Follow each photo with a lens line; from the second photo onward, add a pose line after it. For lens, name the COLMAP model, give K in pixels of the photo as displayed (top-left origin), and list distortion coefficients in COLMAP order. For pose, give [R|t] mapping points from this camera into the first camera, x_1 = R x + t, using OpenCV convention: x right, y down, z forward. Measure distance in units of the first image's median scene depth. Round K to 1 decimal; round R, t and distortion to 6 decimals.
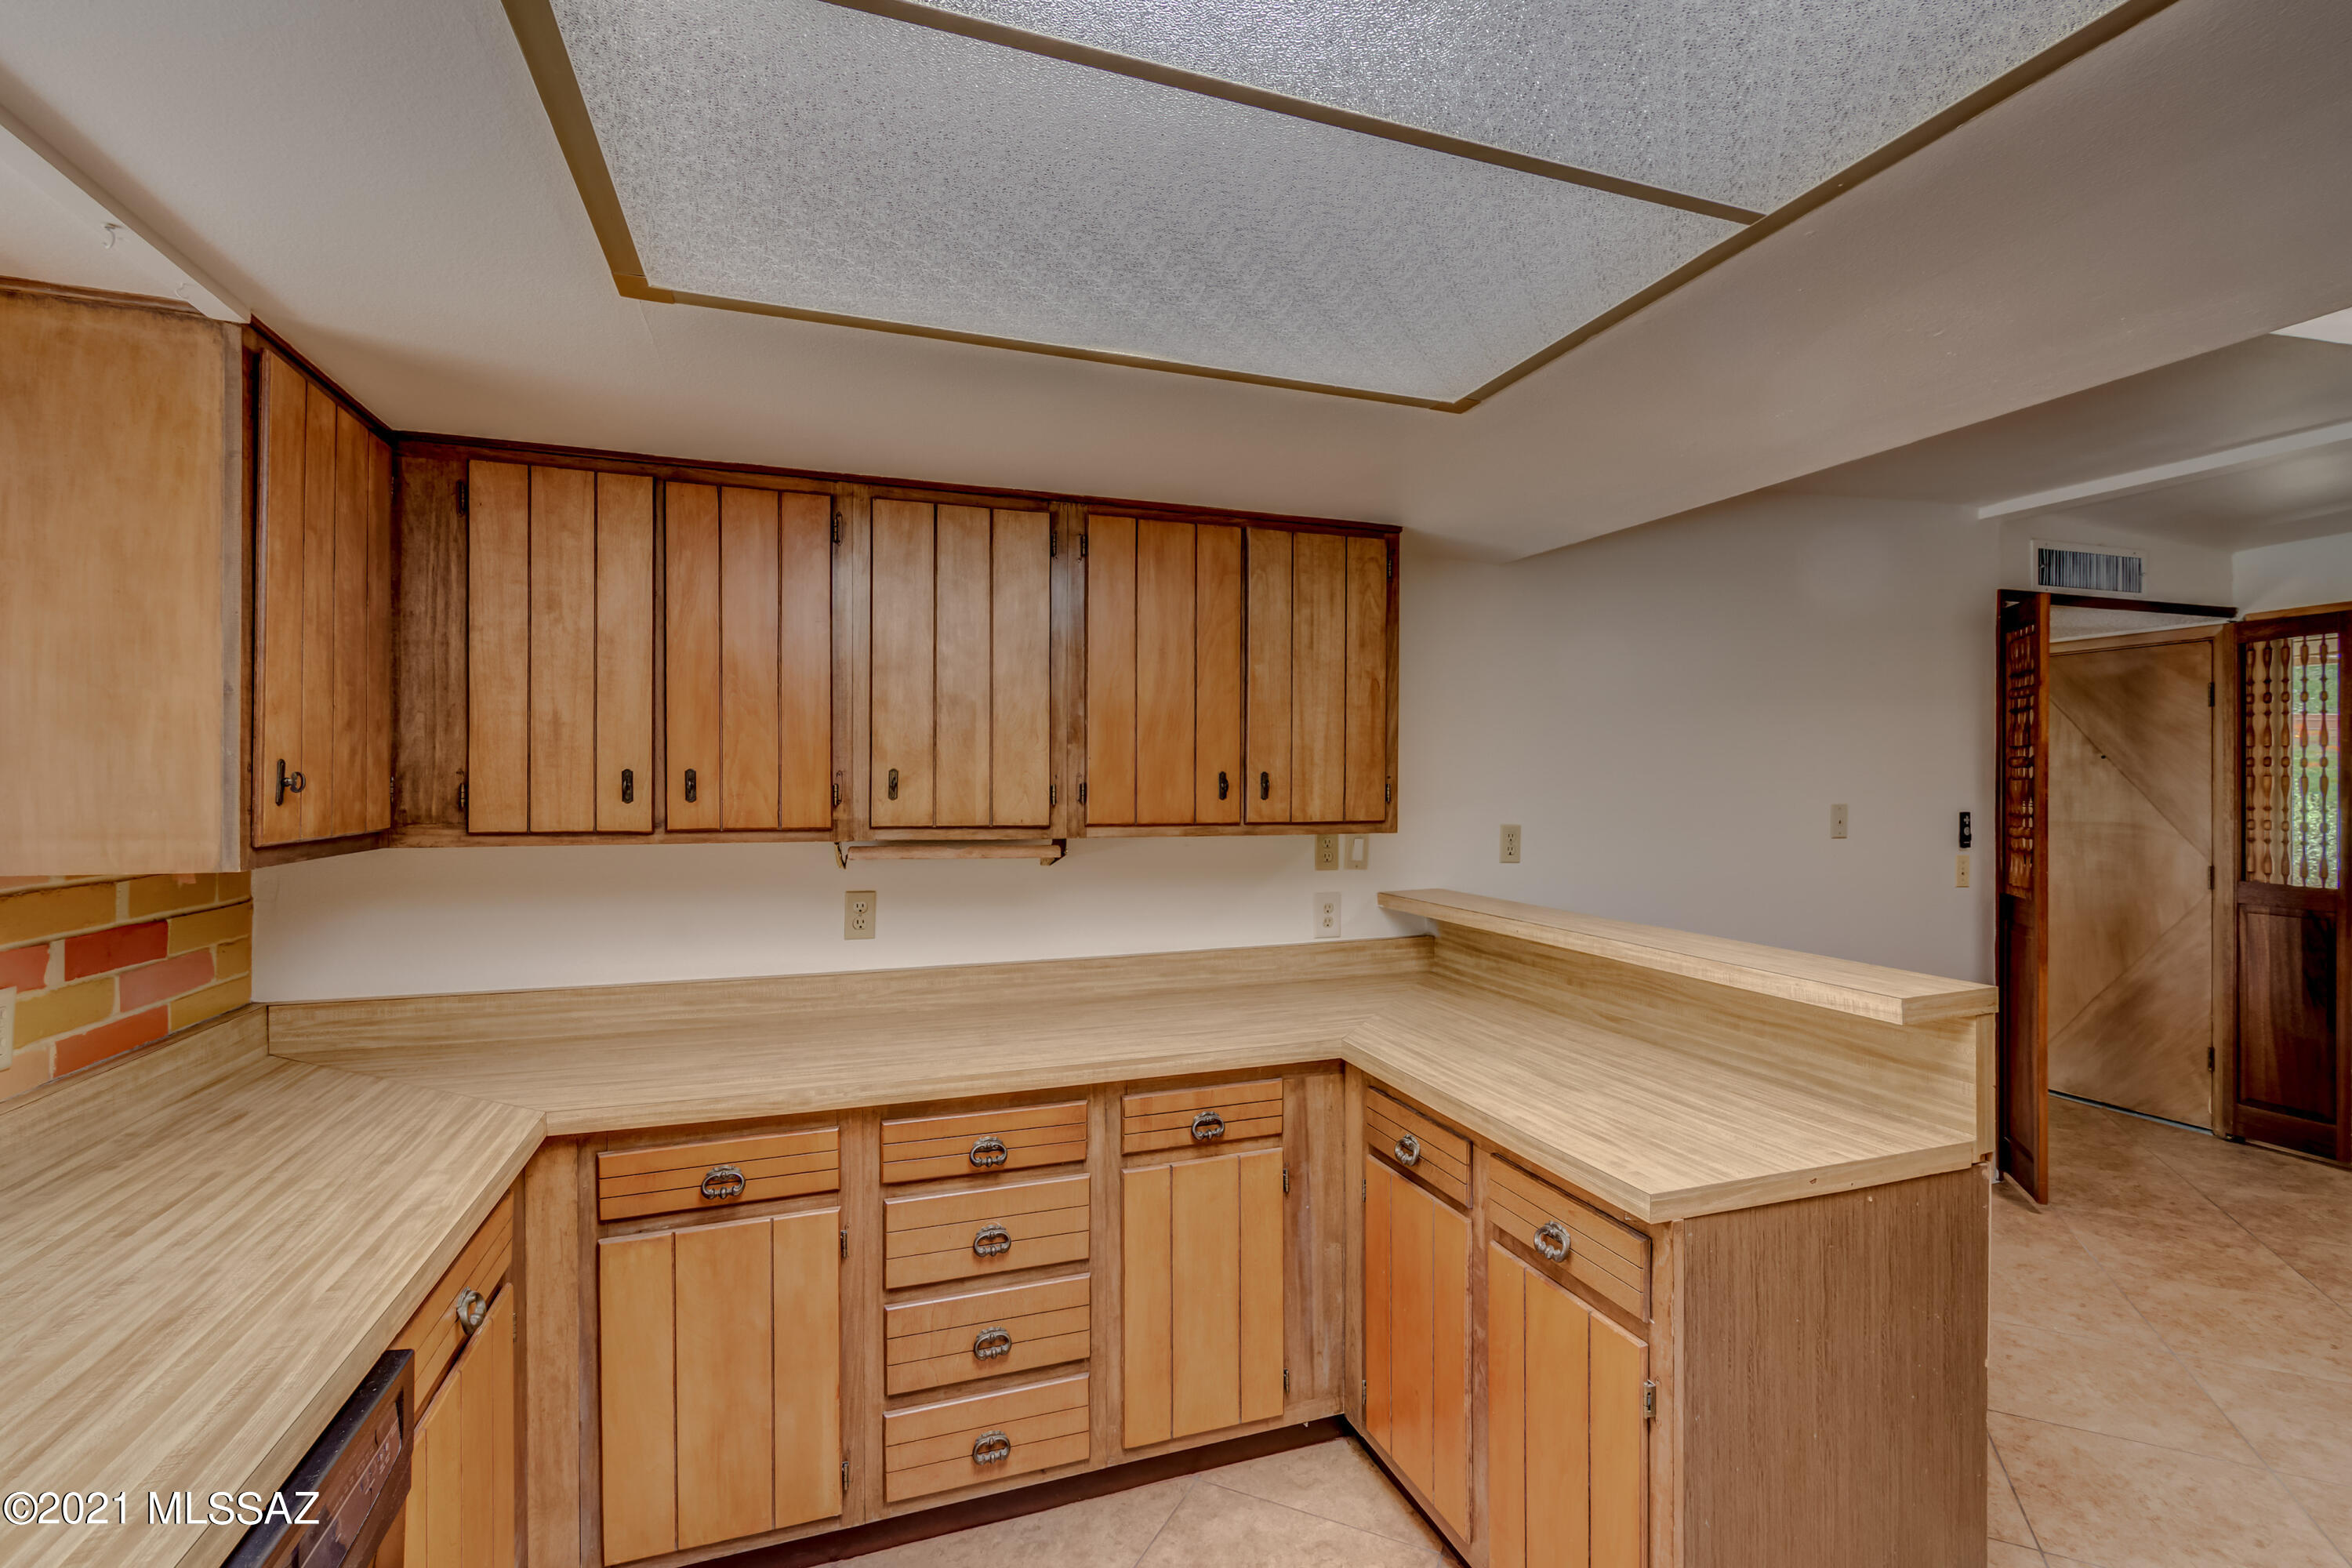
lens RADIAL K [[1045.7, 0, 1132.4], [0, 1045.7, 797.0], [0, 0, 1]] dist [0.003929, -0.002530]
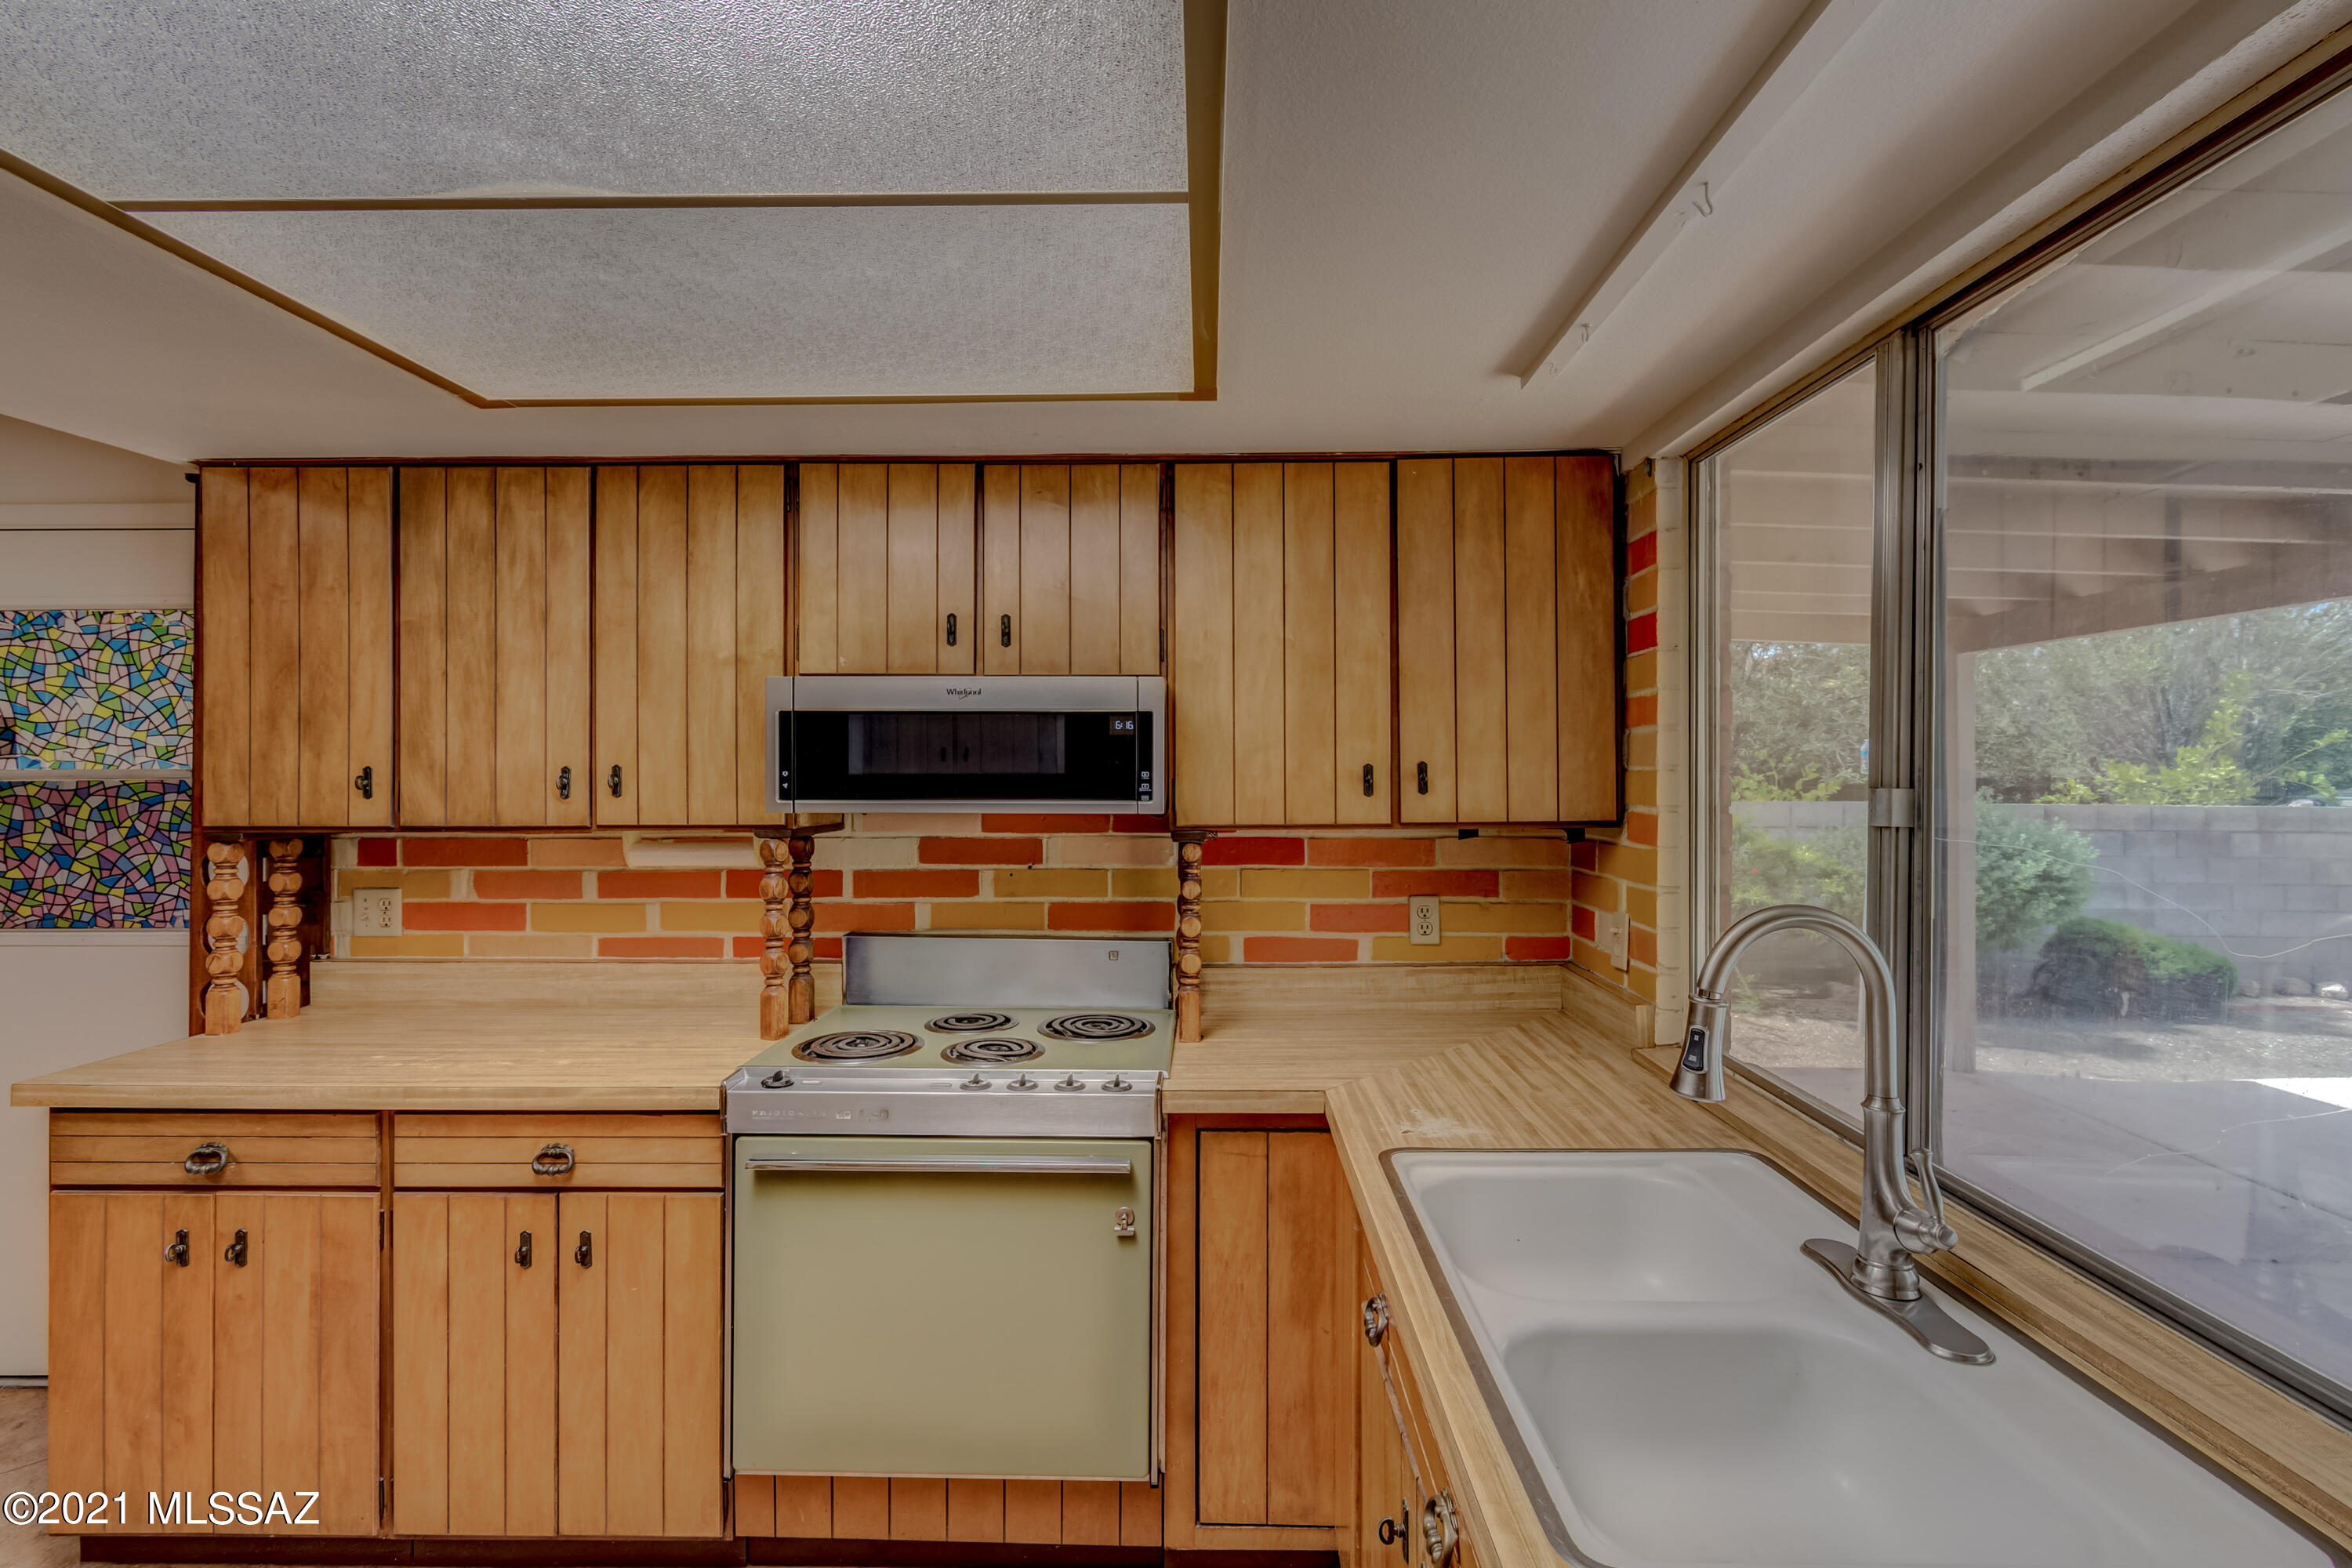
lens RADIAL K [[1045.7, 0, 1178.3], [0, 1045.7, 772.6], [0, 0, 1]] dist [0.003929, -0.002530]
pose [[-0.944290, 0.001999, 0.329108, -0.159434], [0.005070, 0.999951, 0.008473, -0.005883], [-0.329075, 0.009669, -0.944254, 0.419313]]
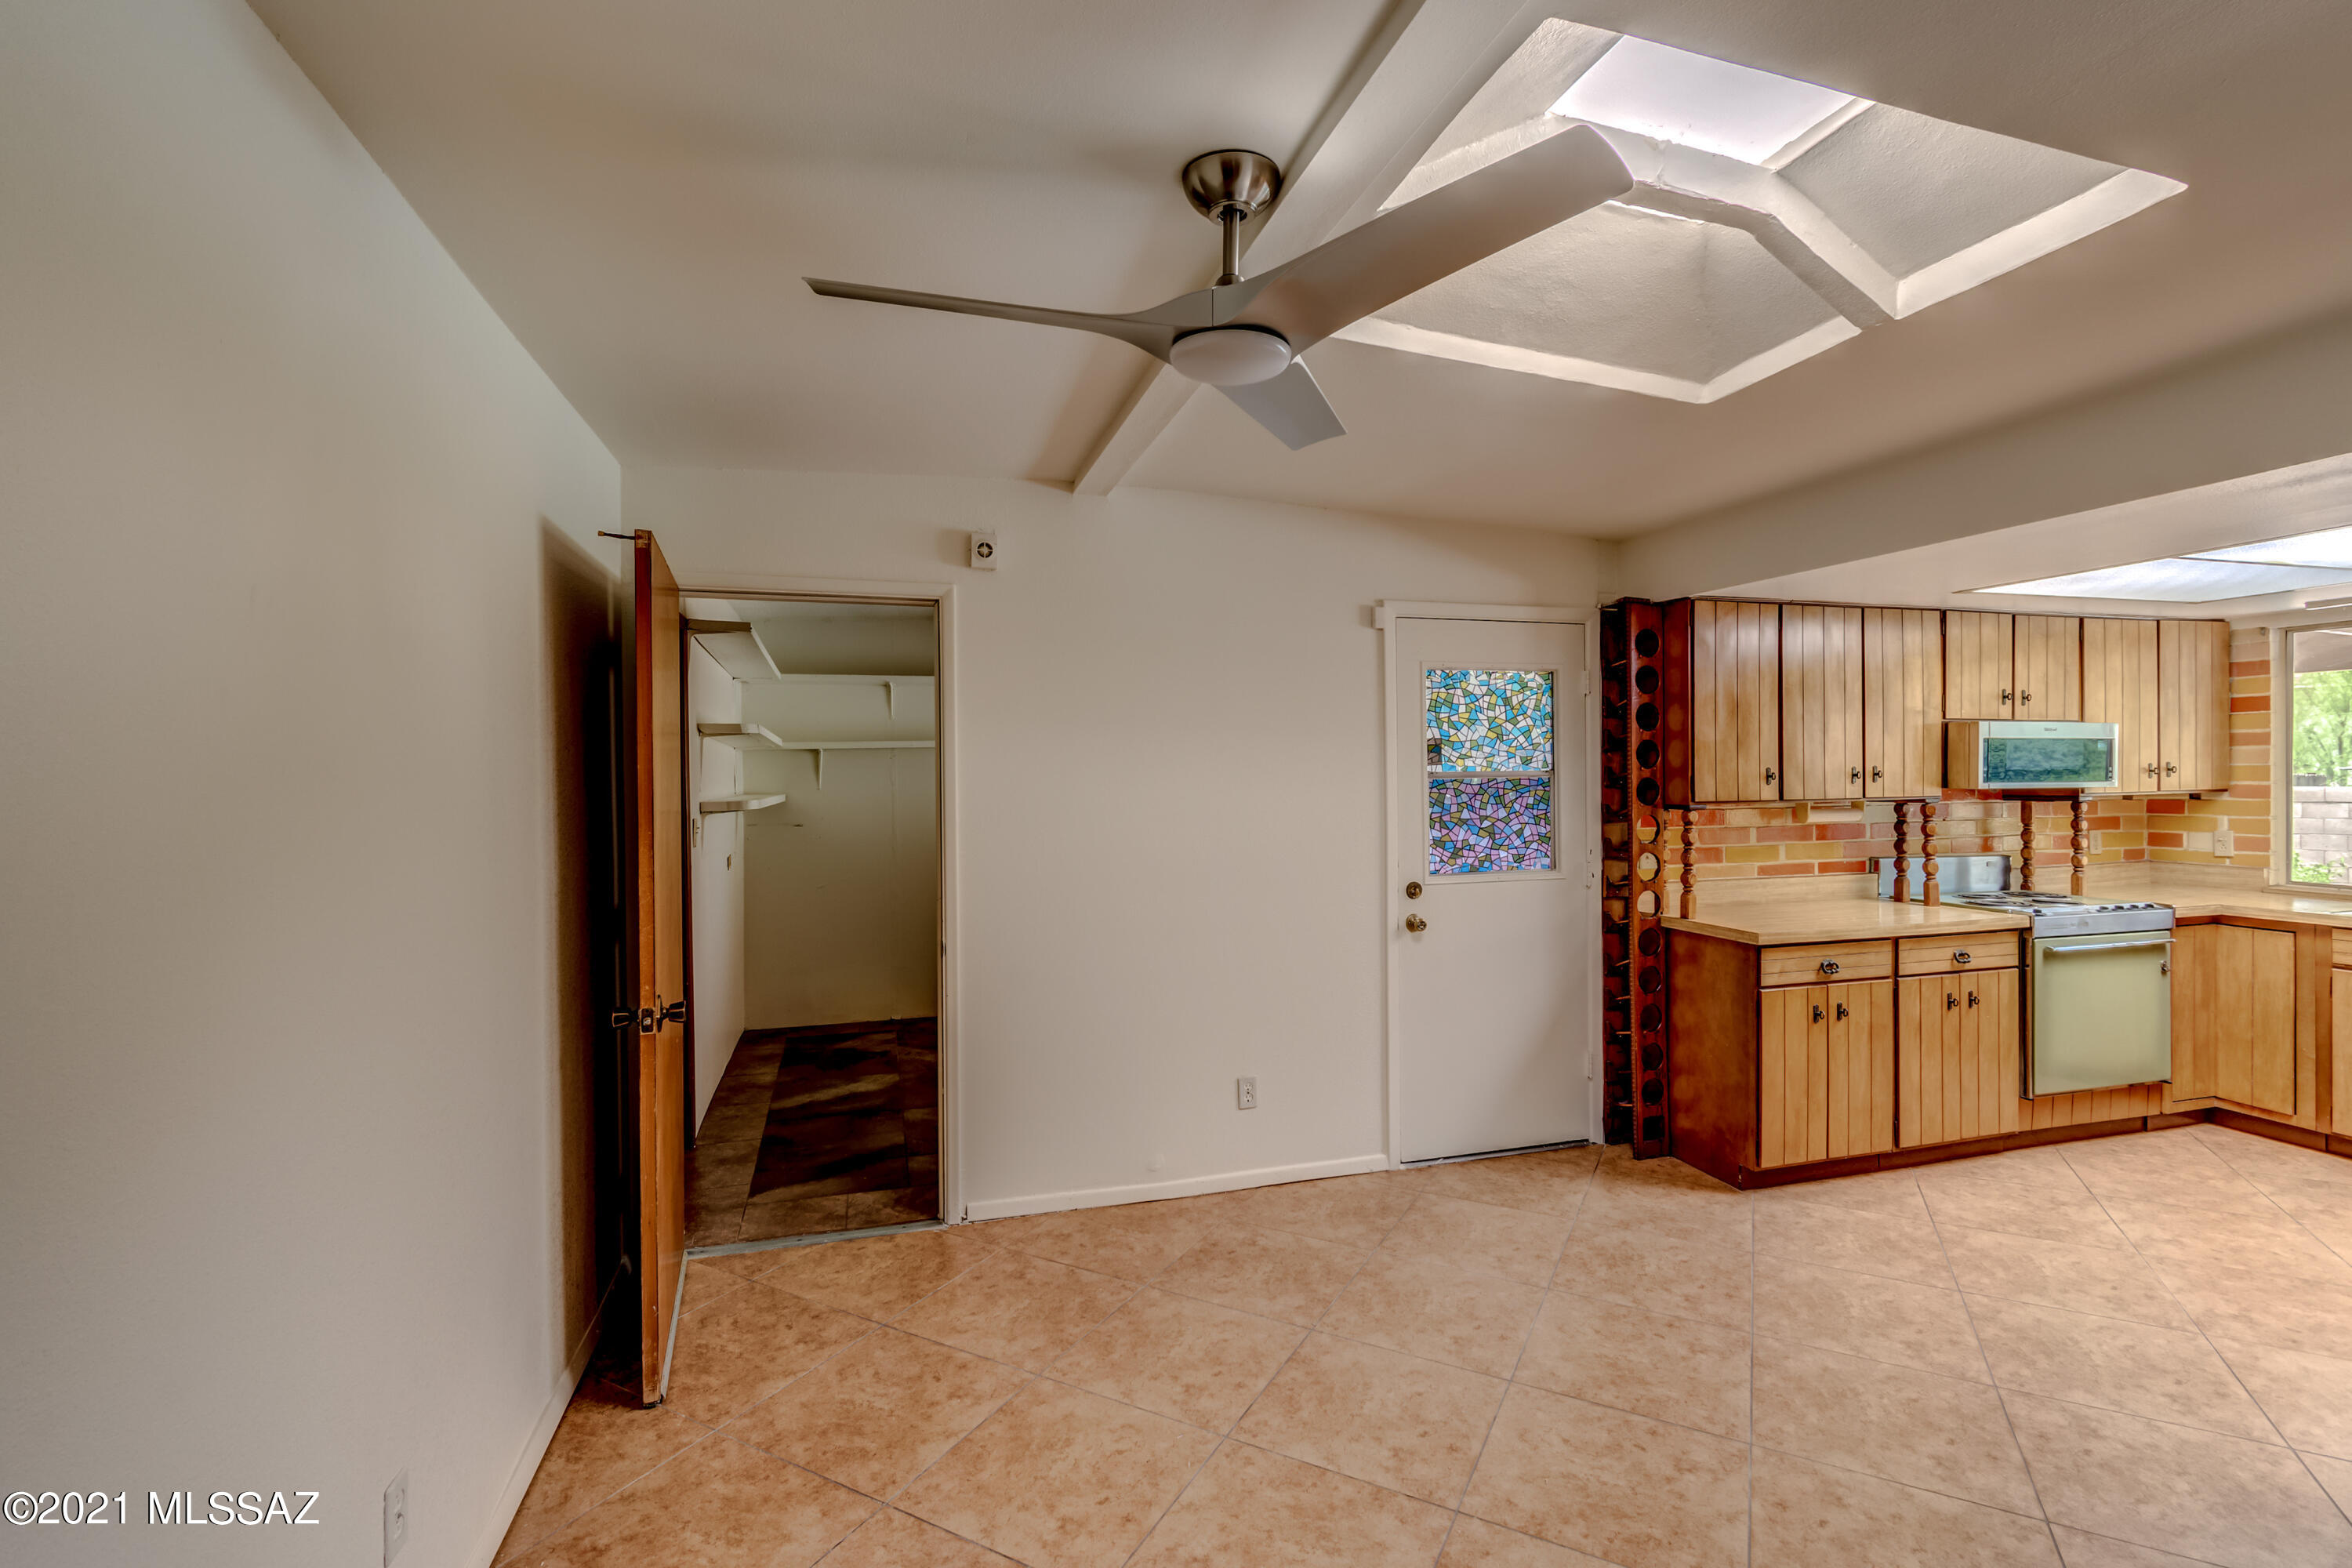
lens RADIAL K [[1045.7, 0, 1190.9], [0, 1045.7, 774.8], [0, 0, 1]] dist [0.003929, -0.002530]
pose [[-0.999330, 0.010067, 0.035185, 1.231197], [0.010497, 0.999872, 0.012047, -0.020580], [-0.035060, 0.012409, -0.999308, 1.234520]]
